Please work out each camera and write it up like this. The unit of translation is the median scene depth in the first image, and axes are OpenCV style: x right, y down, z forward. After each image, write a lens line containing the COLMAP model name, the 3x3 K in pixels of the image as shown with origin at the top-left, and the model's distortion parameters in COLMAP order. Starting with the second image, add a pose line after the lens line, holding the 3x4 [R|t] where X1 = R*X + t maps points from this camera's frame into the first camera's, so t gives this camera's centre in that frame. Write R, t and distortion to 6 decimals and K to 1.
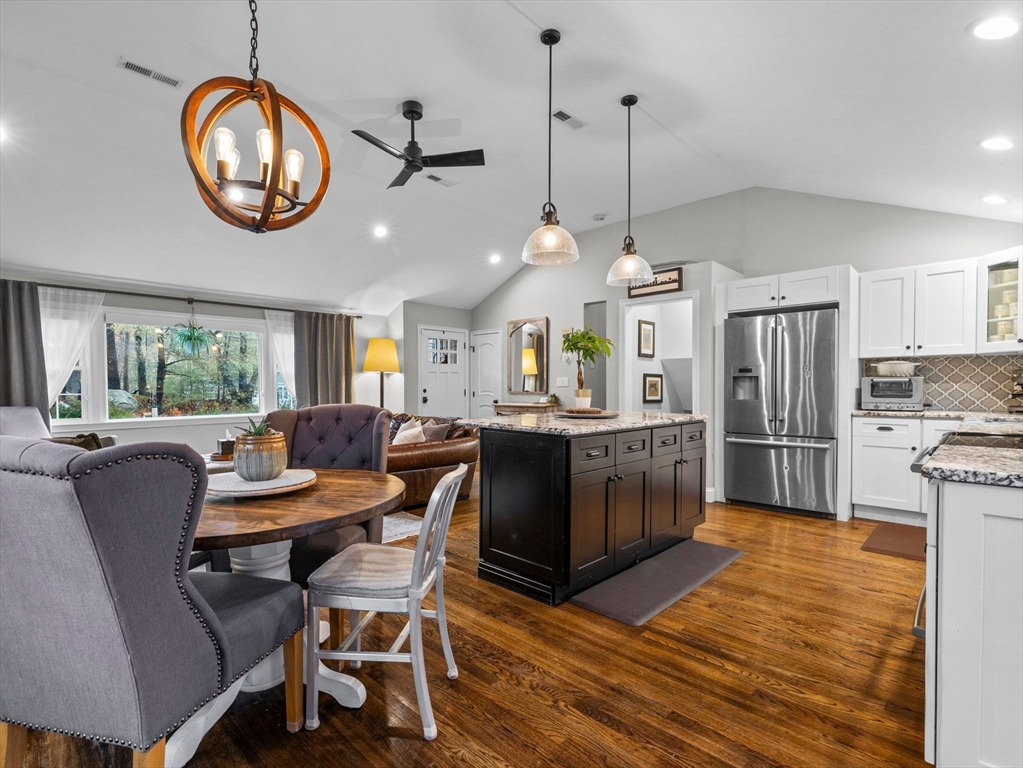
lens RADIAL K [[496.1, 0, 511.7], [0, 496.1, 390.0], [0, 0, 1]] dist [0.001462, -0.000137]
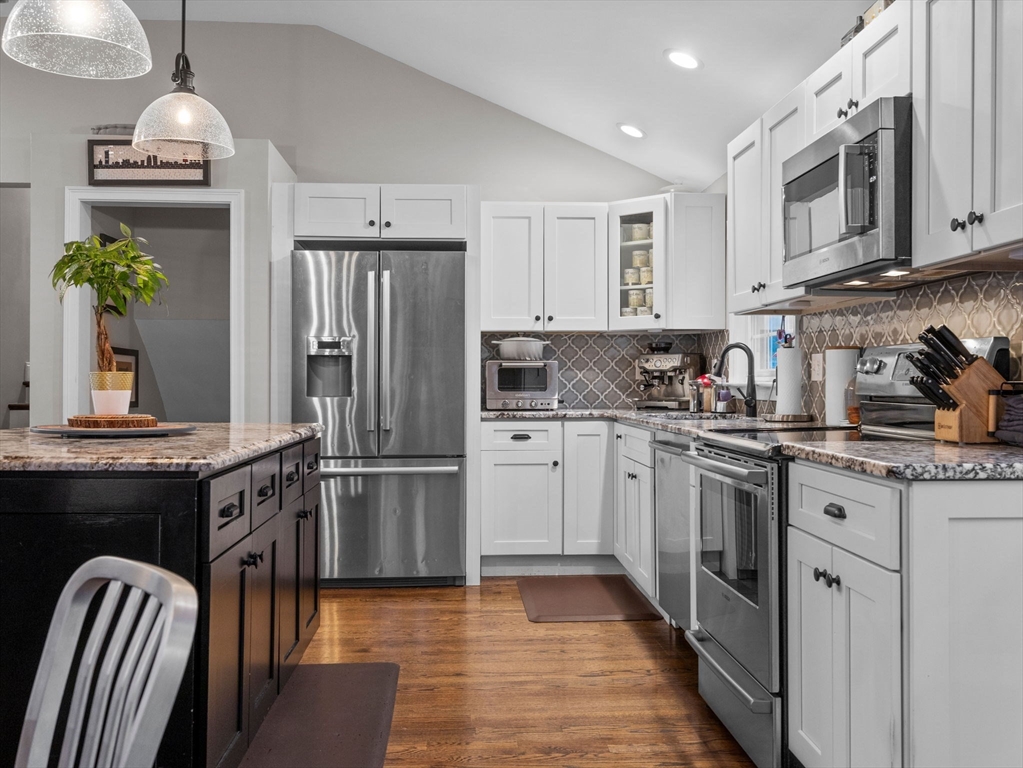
lens RADIAL K [[934.3, 0, 516.8], [0, 934.3, 358.9], [0, 0, 1]] dist [-0.015030, 0.007639]
pose [[0.676261, 0.020728, 0.736371, -0.194162], [0.003342, 0.999507, -0.031204, 0.012404], [-0.736655, 0.023563, 0.675858, 0.155935]]
